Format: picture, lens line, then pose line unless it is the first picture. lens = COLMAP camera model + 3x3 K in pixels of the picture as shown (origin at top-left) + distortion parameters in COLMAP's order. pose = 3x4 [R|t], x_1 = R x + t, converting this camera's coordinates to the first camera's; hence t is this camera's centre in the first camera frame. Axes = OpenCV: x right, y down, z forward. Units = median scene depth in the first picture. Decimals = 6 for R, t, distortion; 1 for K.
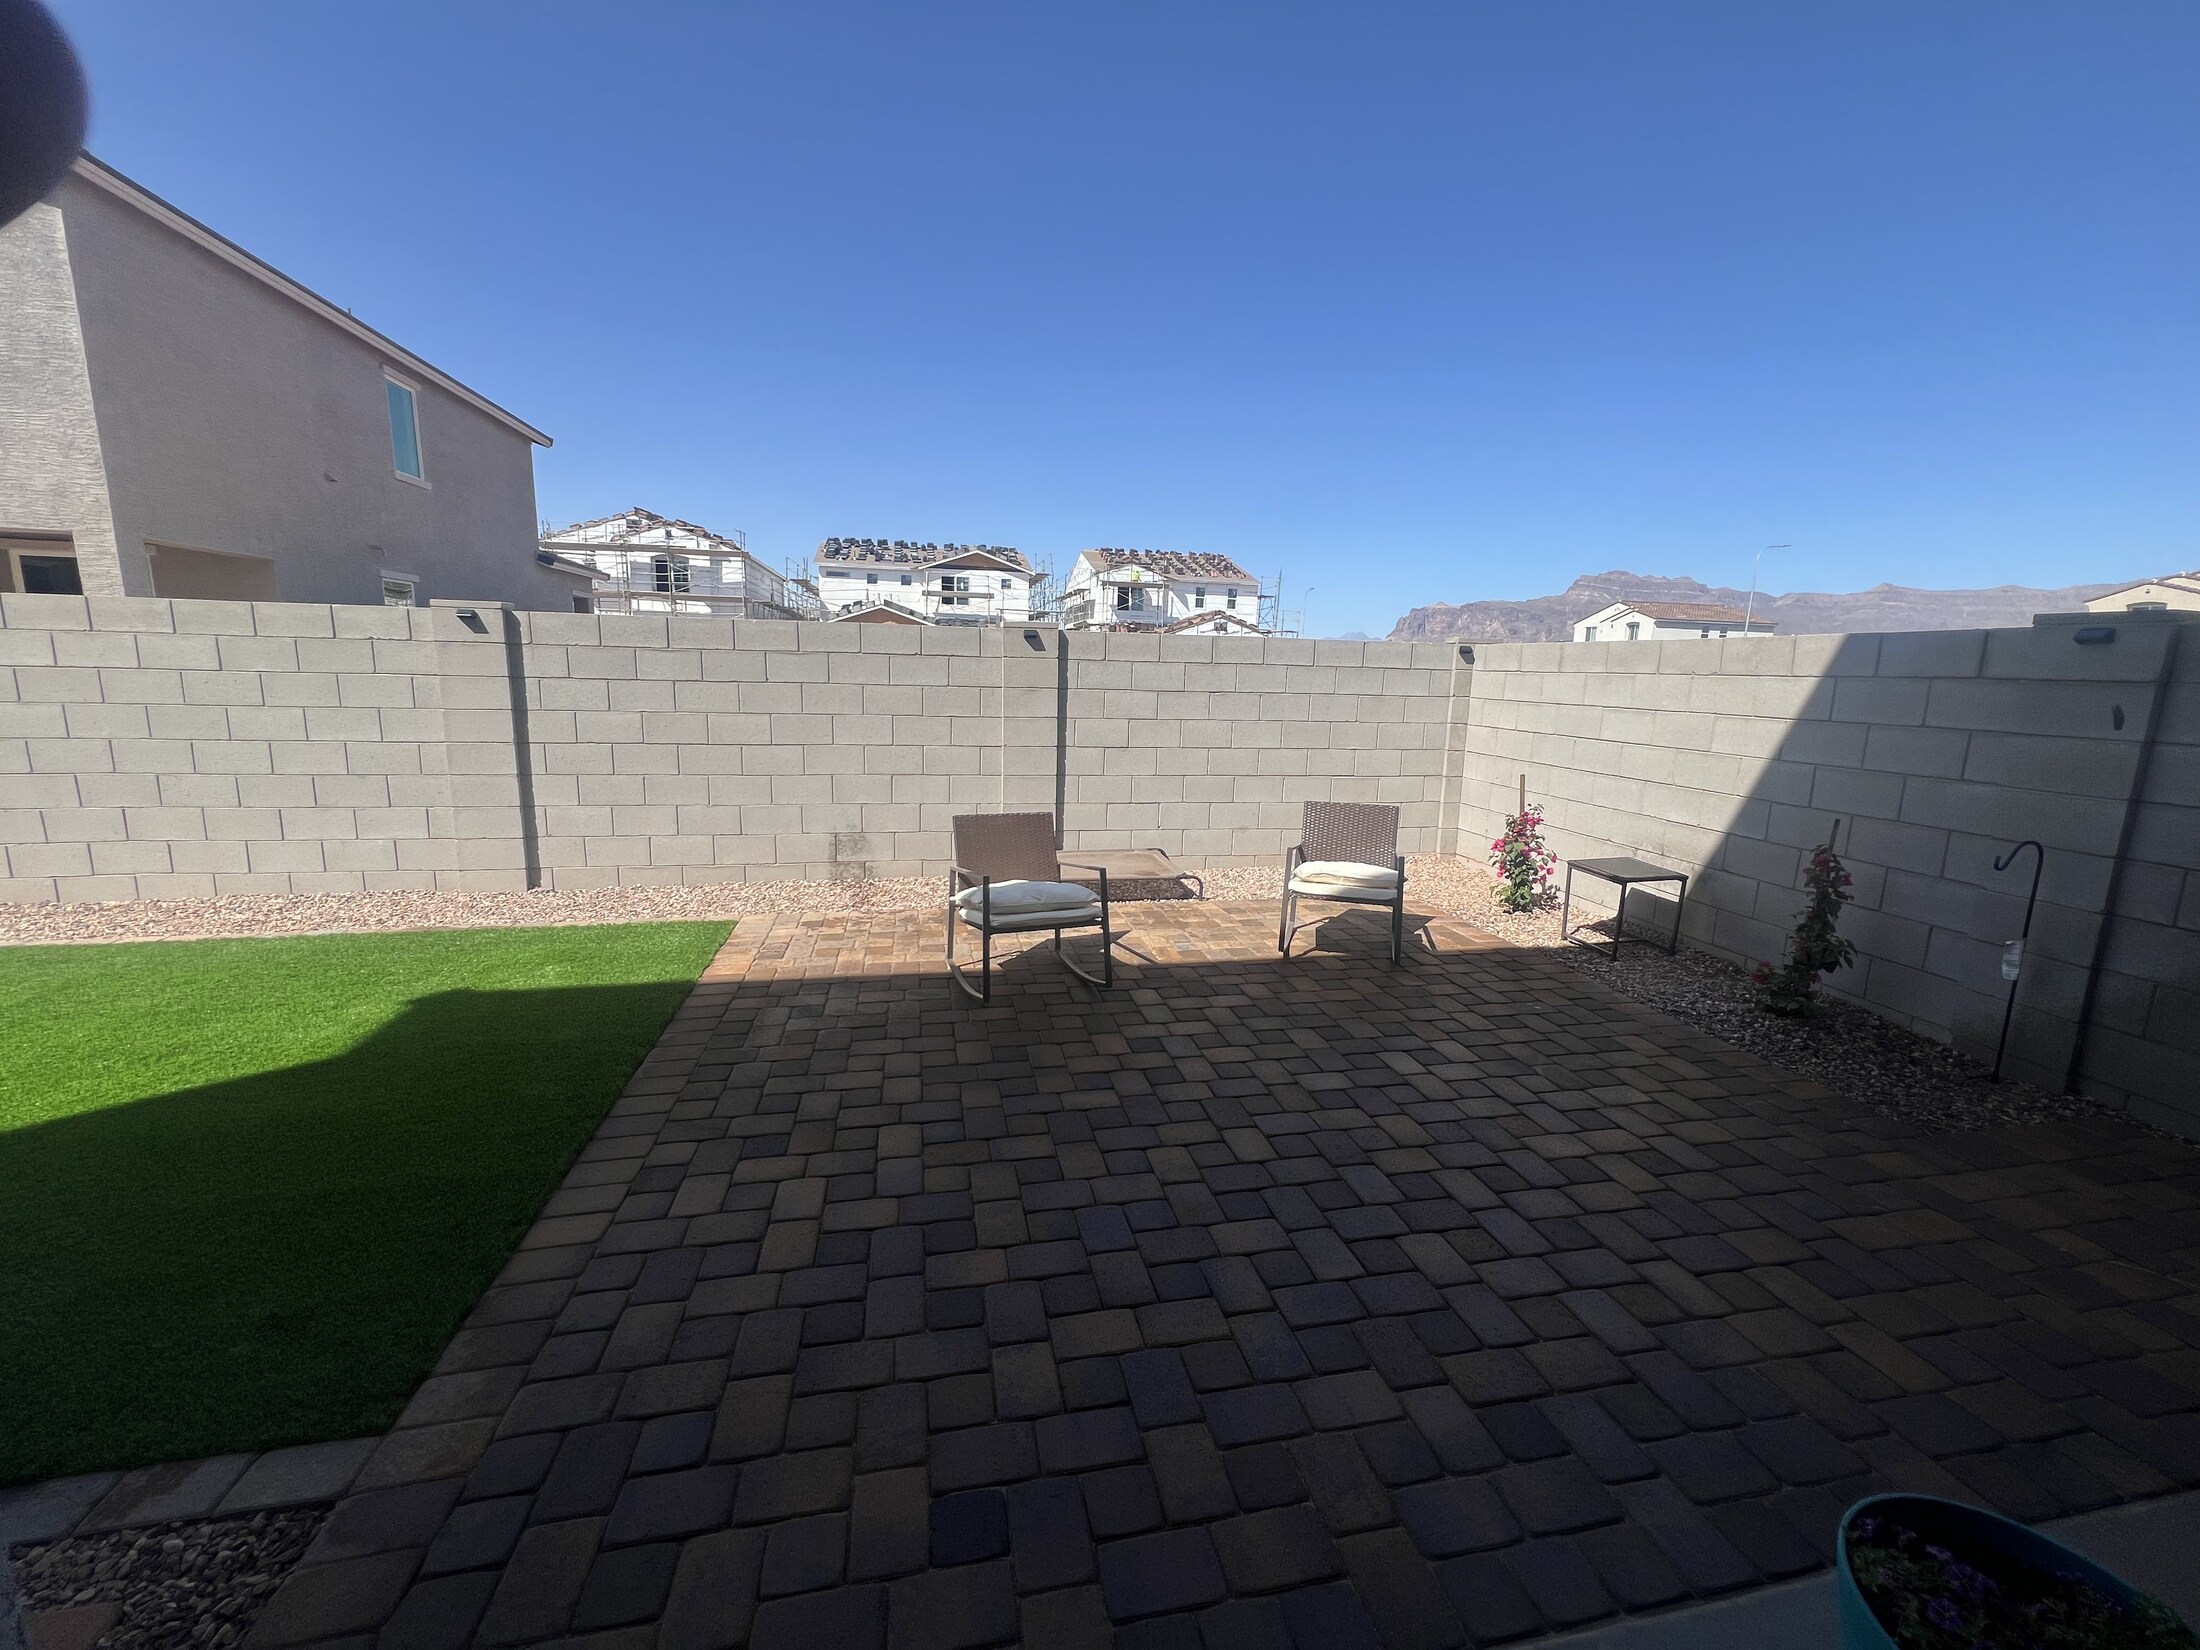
lens RADIAL K [[880.0, 0, 1095.6], [0, 880.0, 819.2], [0, 0, 1]] dist [-0.000406, 0.000048]
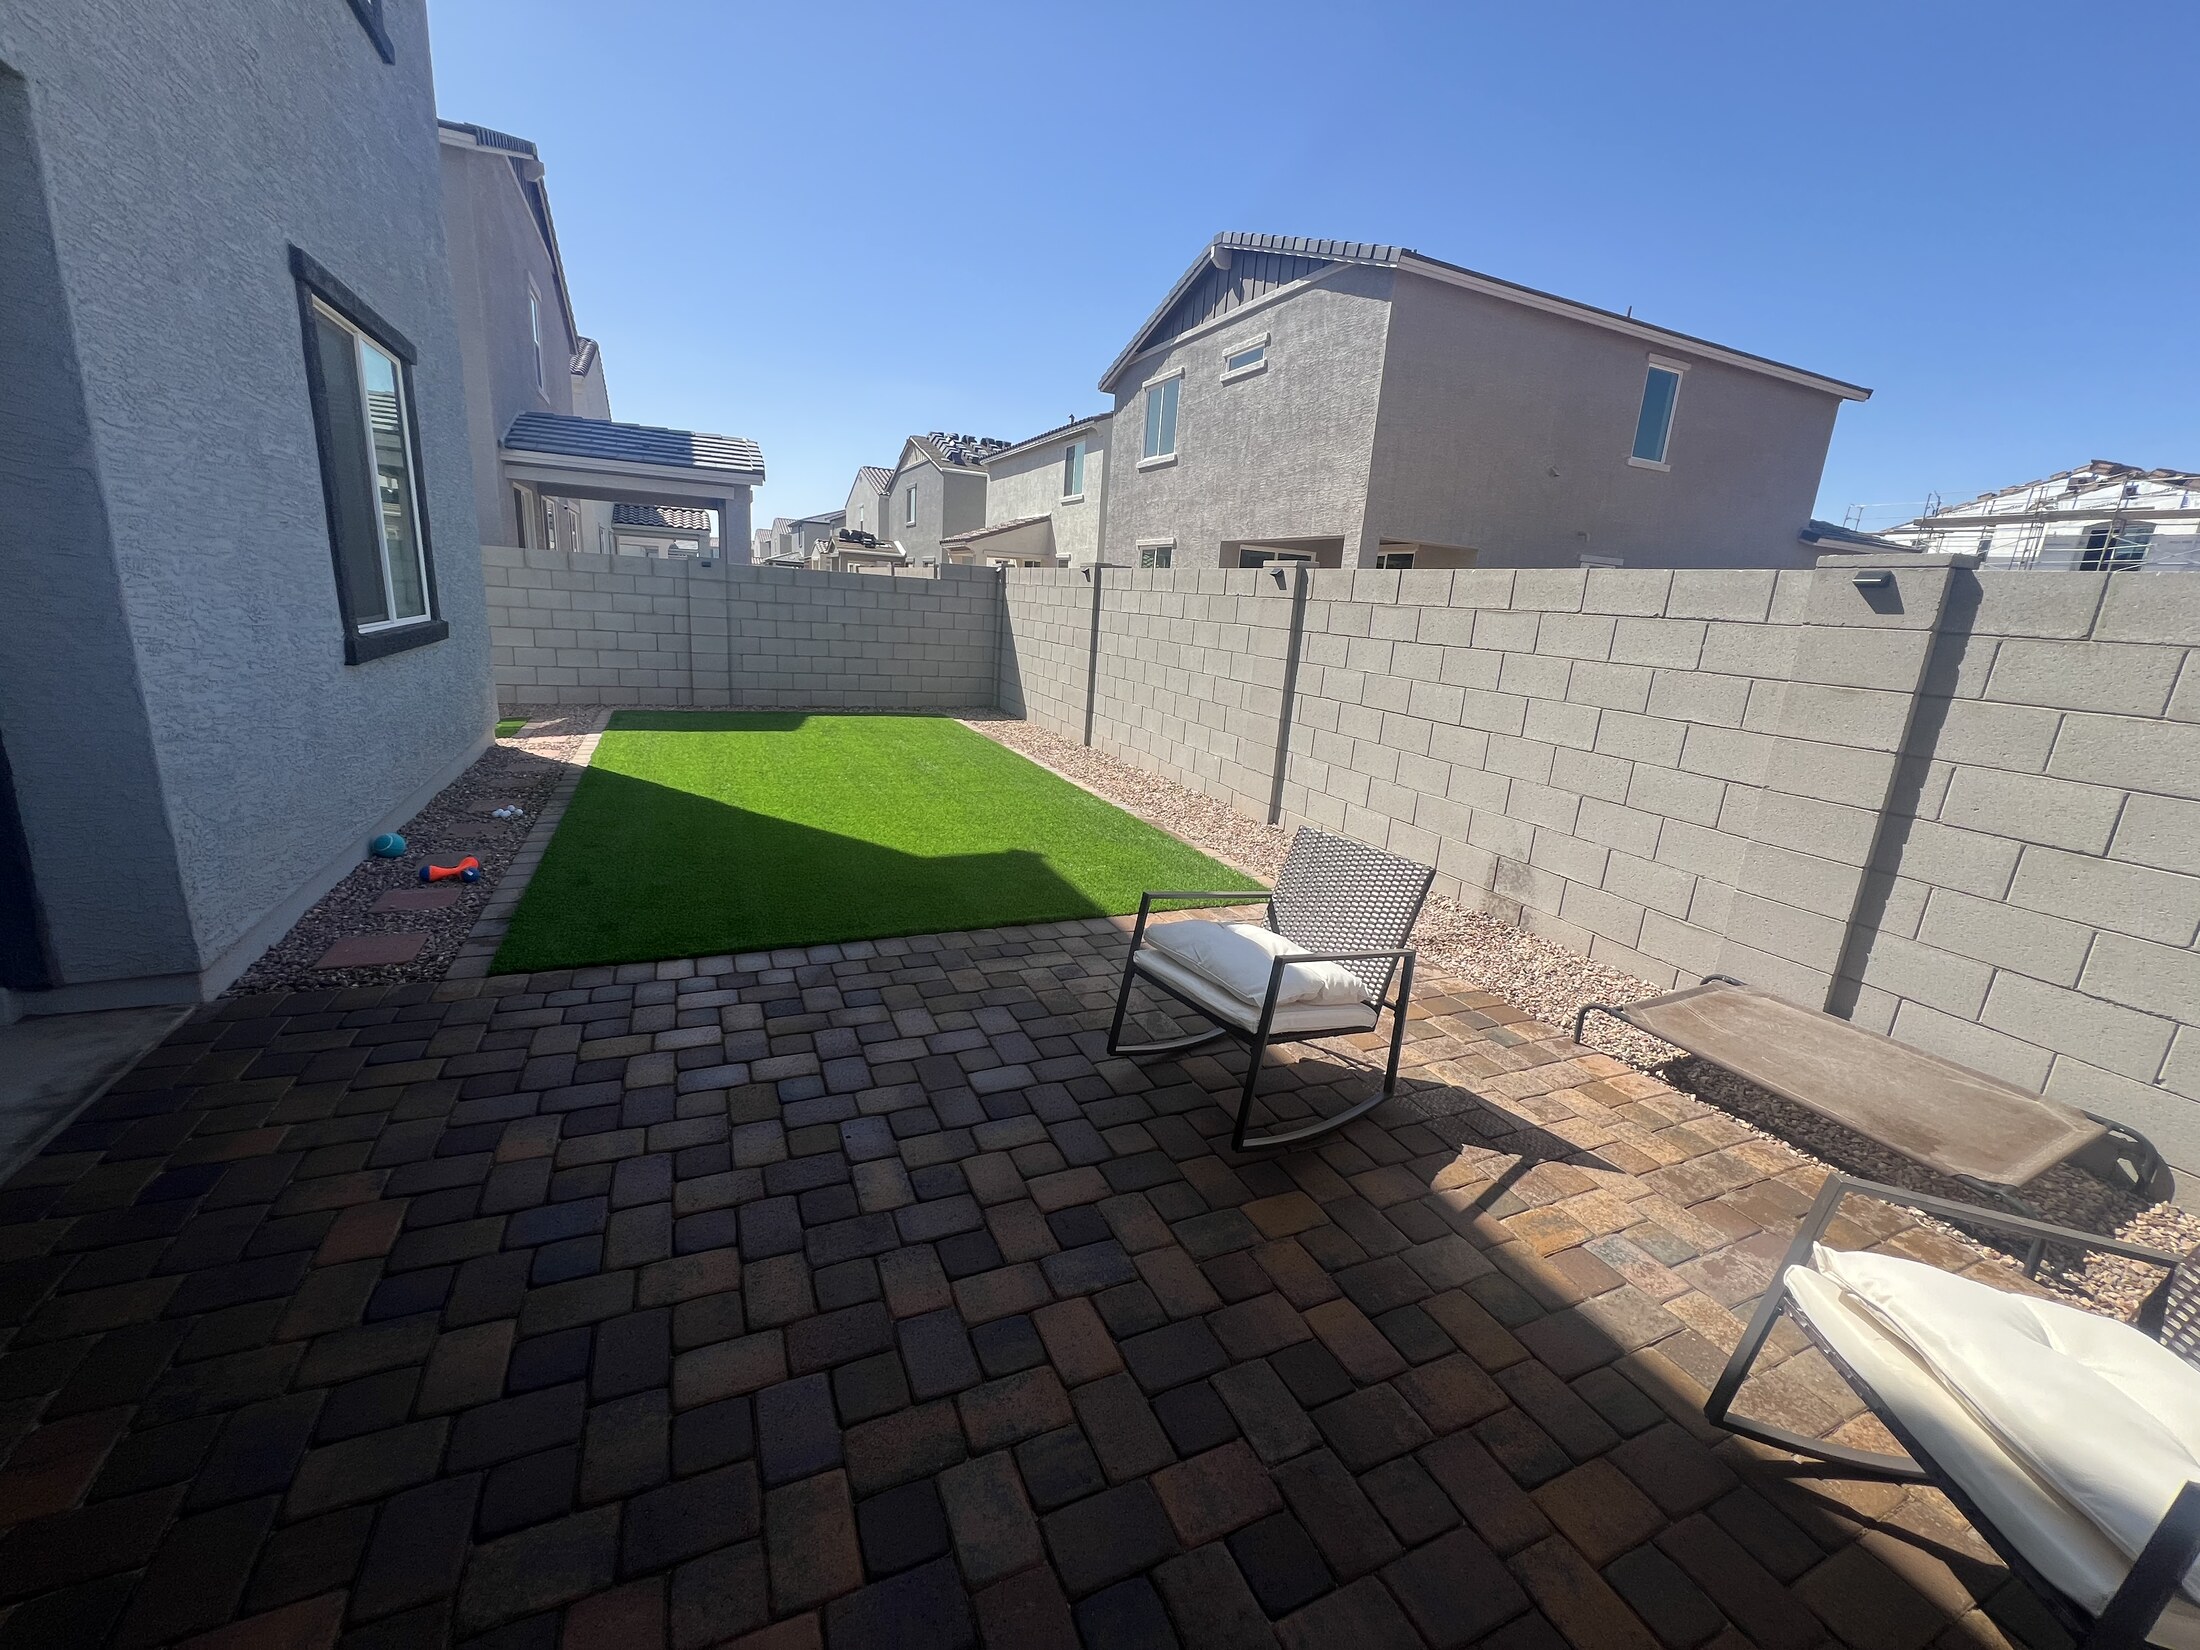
lens RADIAL K [[880.0, 0, 1095.6], [0, 880.0, 819.2], [0, 0, 1]] dist [-0.000406, 0.000048]
pose [[0.224095, 0.228656, -0.947363, 0.364815], [-0.226749, 0.957642, 0.177501, -0.075651], [0.947822, 0.175037, 0.266451, 0.519801]]
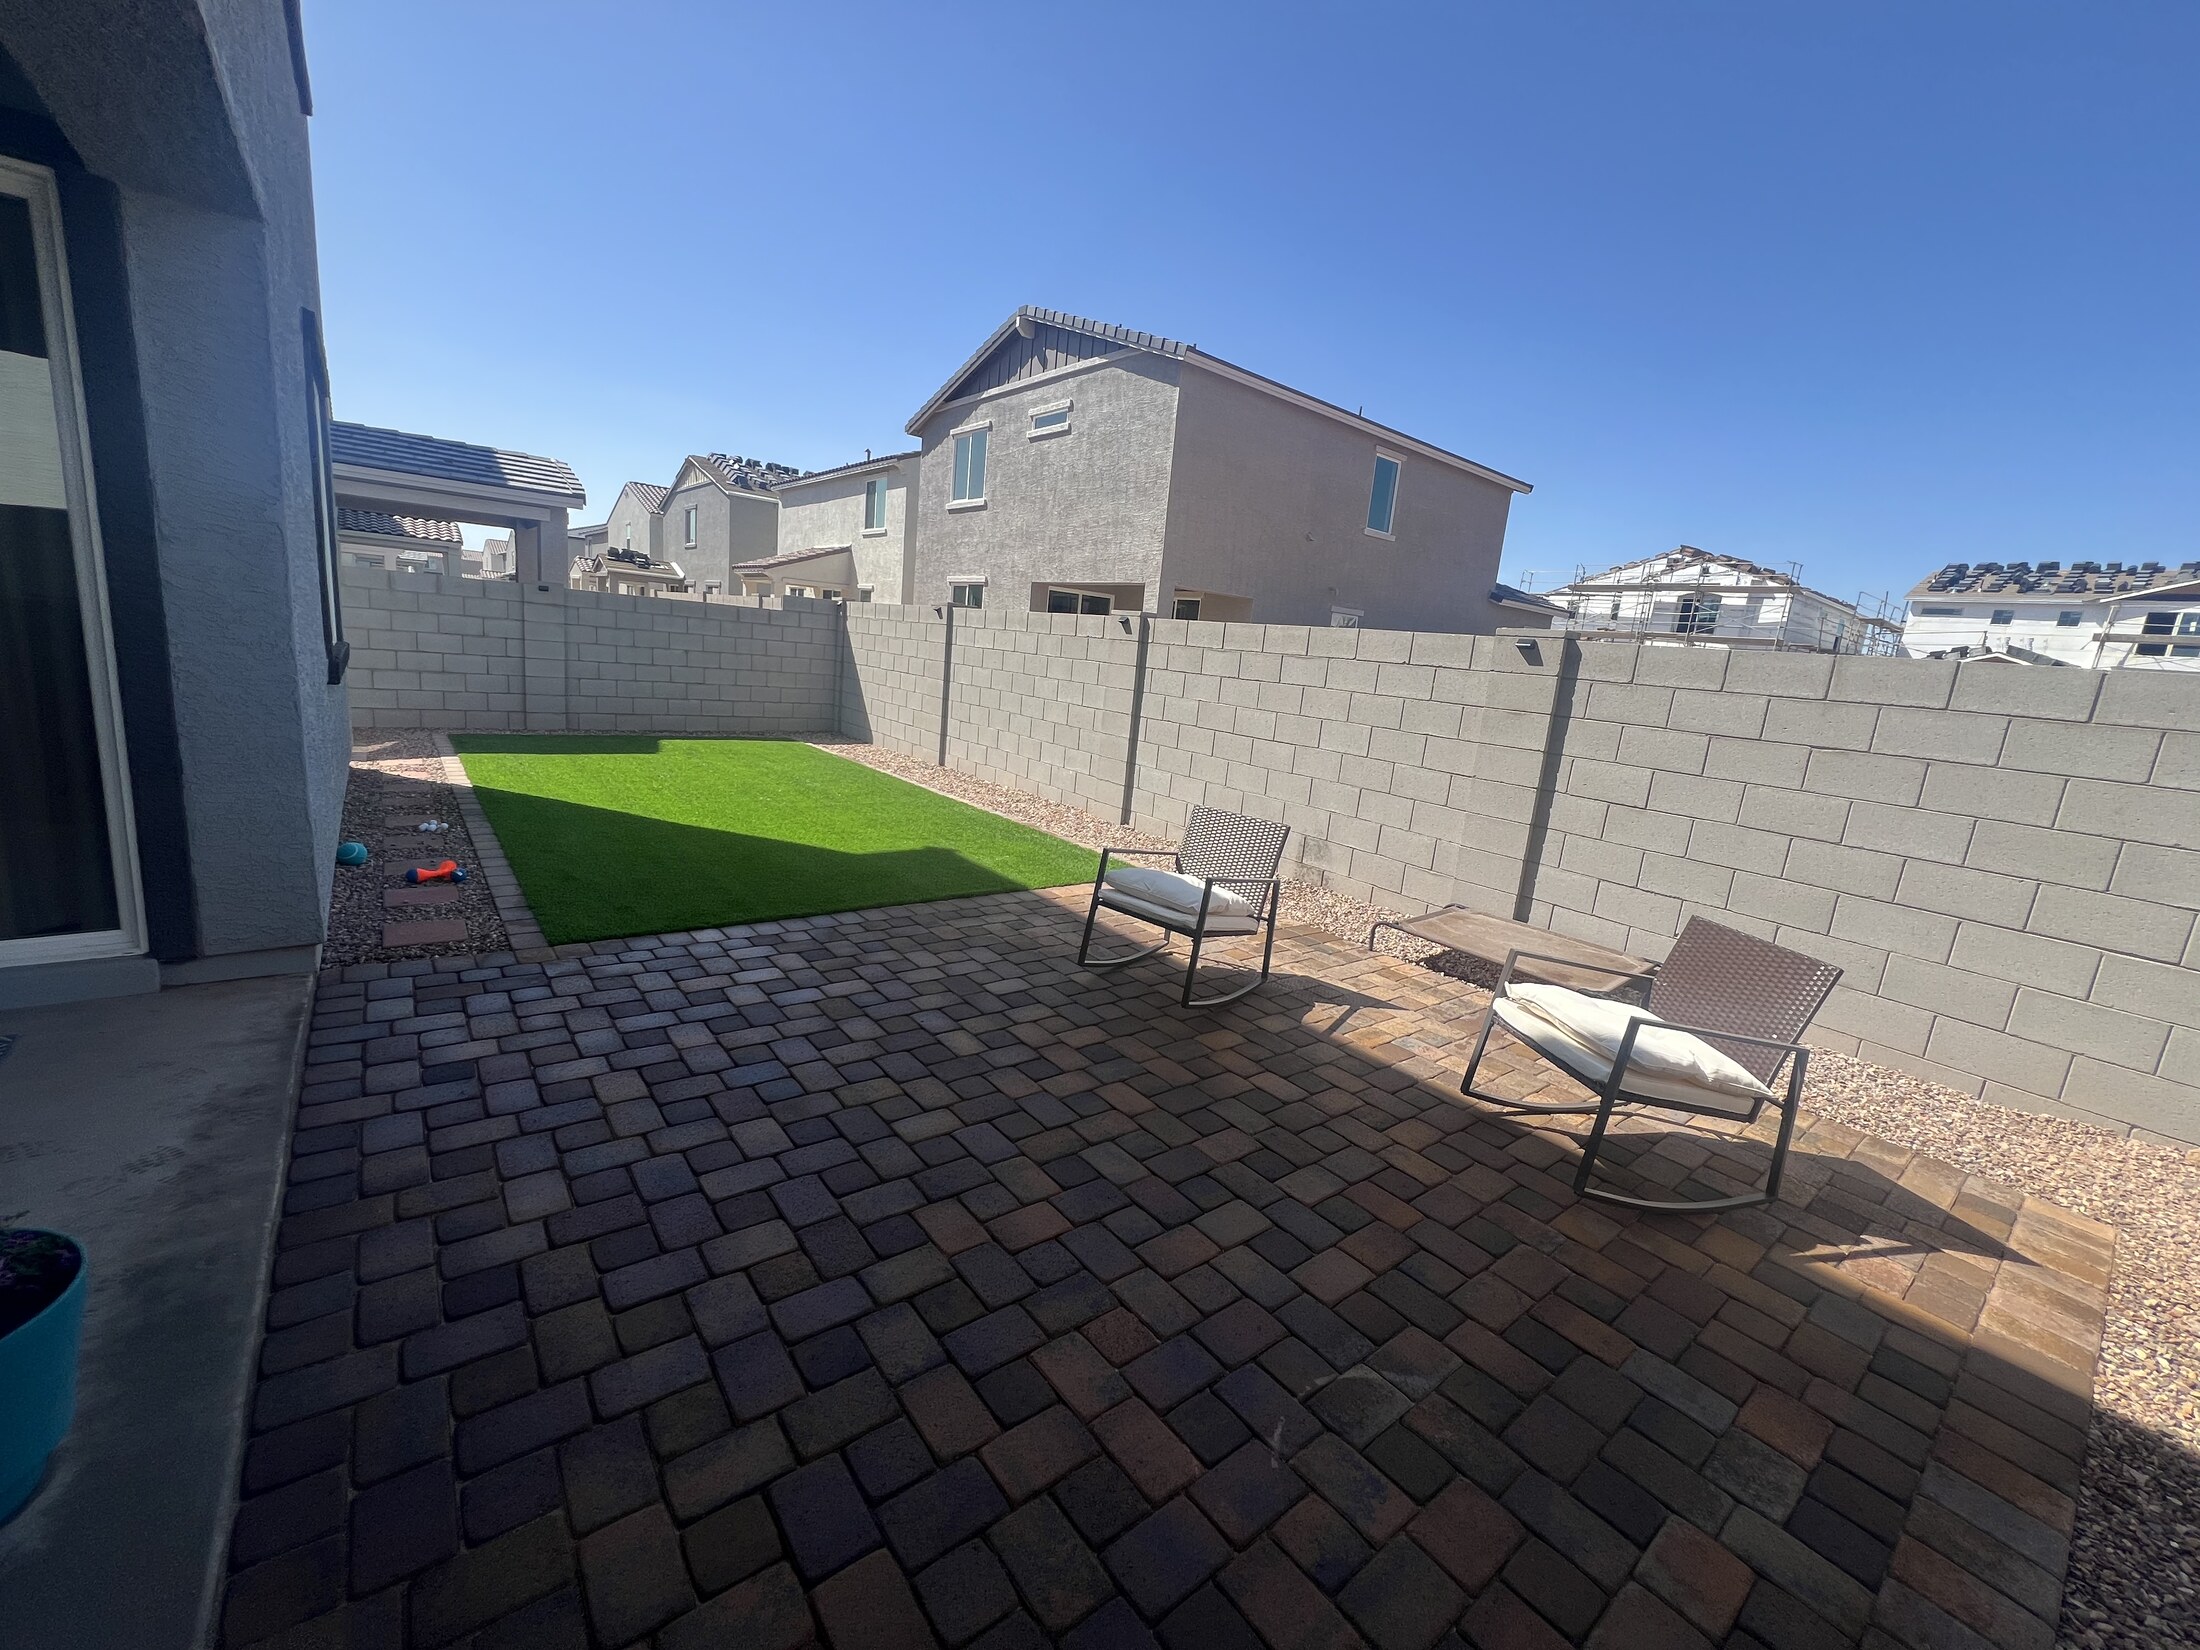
lens RADIAL K [[880.0, 0, 1095.6], [0, 880.0, 819.2], [0, 0, 1]] dist [-0.000406, 0.000048]
pose [[0.452431, 0.188478, -0.871655, 0.525494], [-0.232439, 0.968550, 0.088783, -0.039528], [0.860975, 0.162439, 0.482012, 0.331724]]
